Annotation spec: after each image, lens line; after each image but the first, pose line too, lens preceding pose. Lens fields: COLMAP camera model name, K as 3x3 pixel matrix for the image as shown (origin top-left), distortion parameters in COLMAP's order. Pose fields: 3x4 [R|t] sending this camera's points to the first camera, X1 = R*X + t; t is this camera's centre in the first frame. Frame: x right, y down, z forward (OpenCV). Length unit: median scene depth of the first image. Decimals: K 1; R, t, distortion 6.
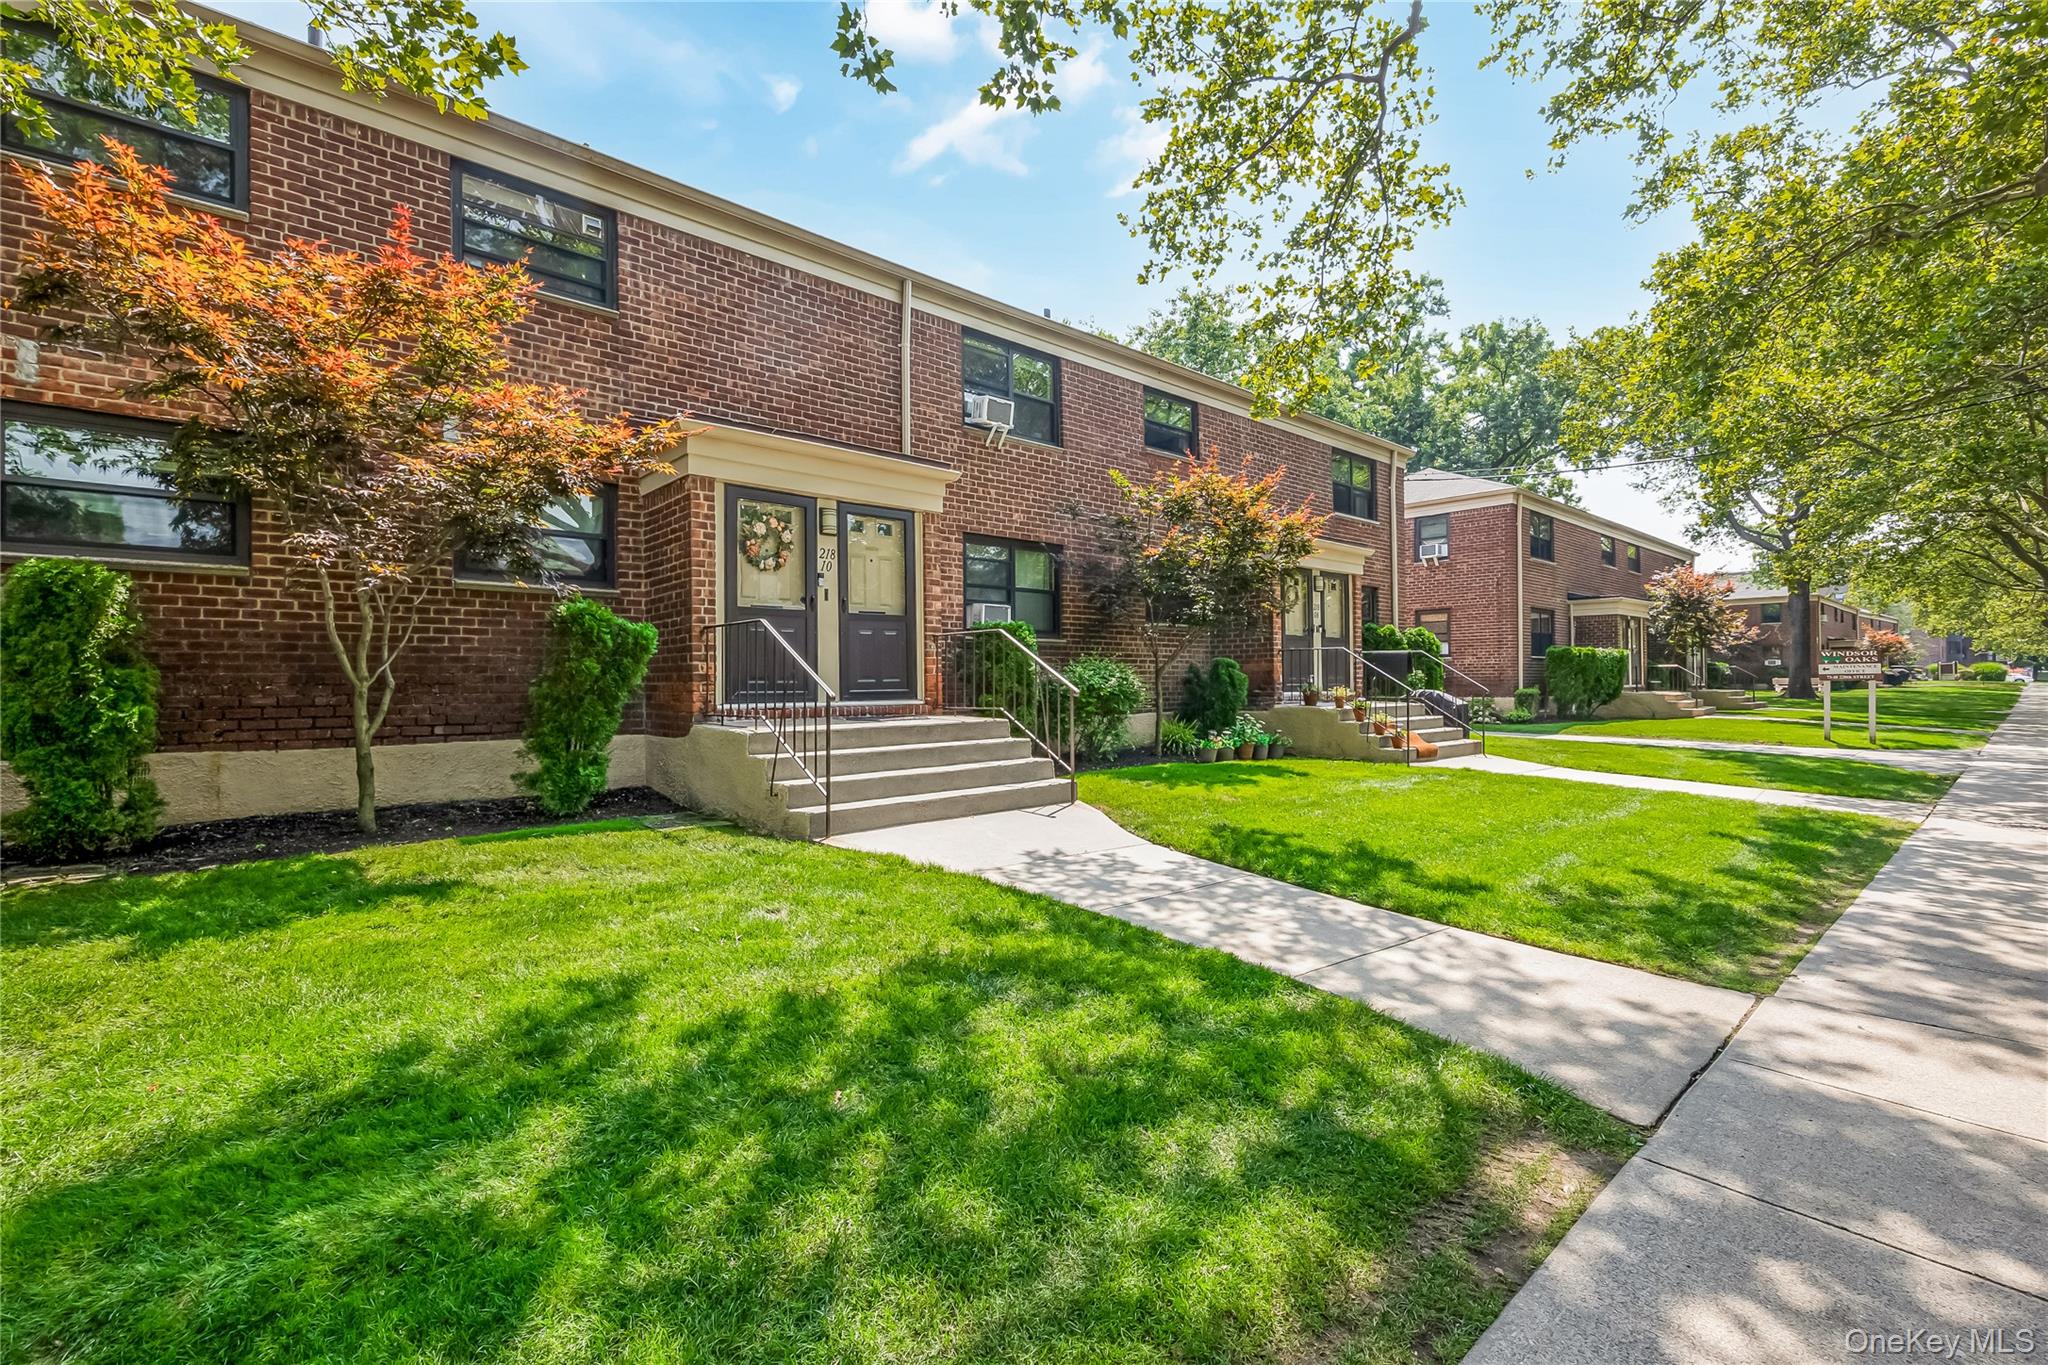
lens RADIAL K [[823.9, 0, 1018.9], [0, 823.9, 675.9], [0, 0, 1]] dist [-0.000609, 0.000817]
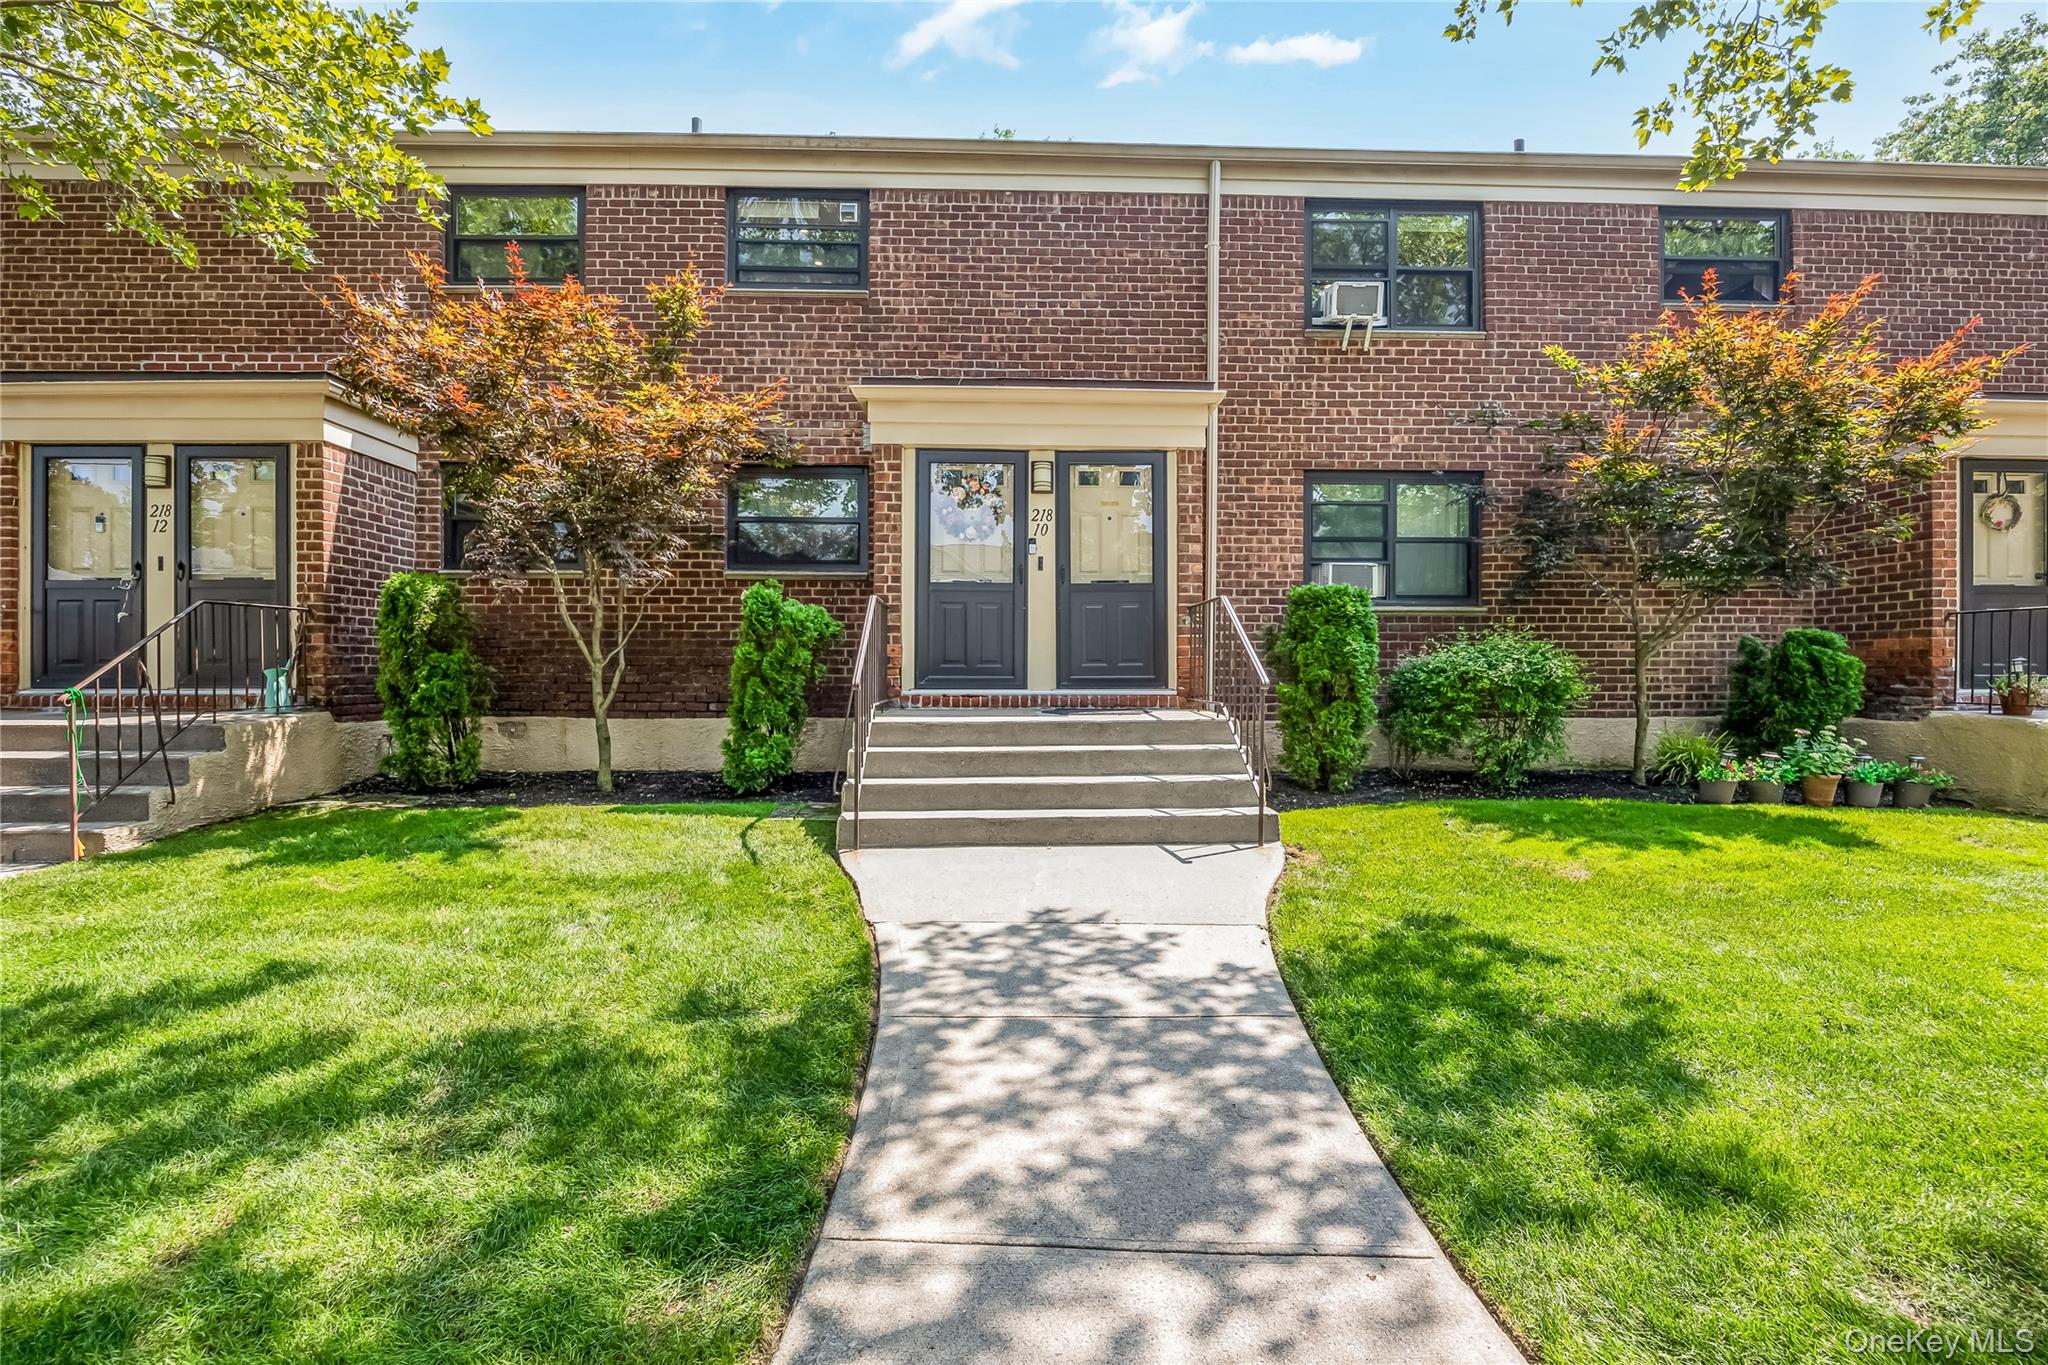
lens RADIAL K [[885.0, 0, 1024.2], [0, 885.0, 672.2], [0, 0, 1]] dist [-0.011727, 0.000428]
pose [[0.792516, 0.012385, -0.609725, 0.316855], [-0.001313, 0.999826, 0.018603, -0.003072], [0.609849, -0.013943, 0.792395, 0.267013]]
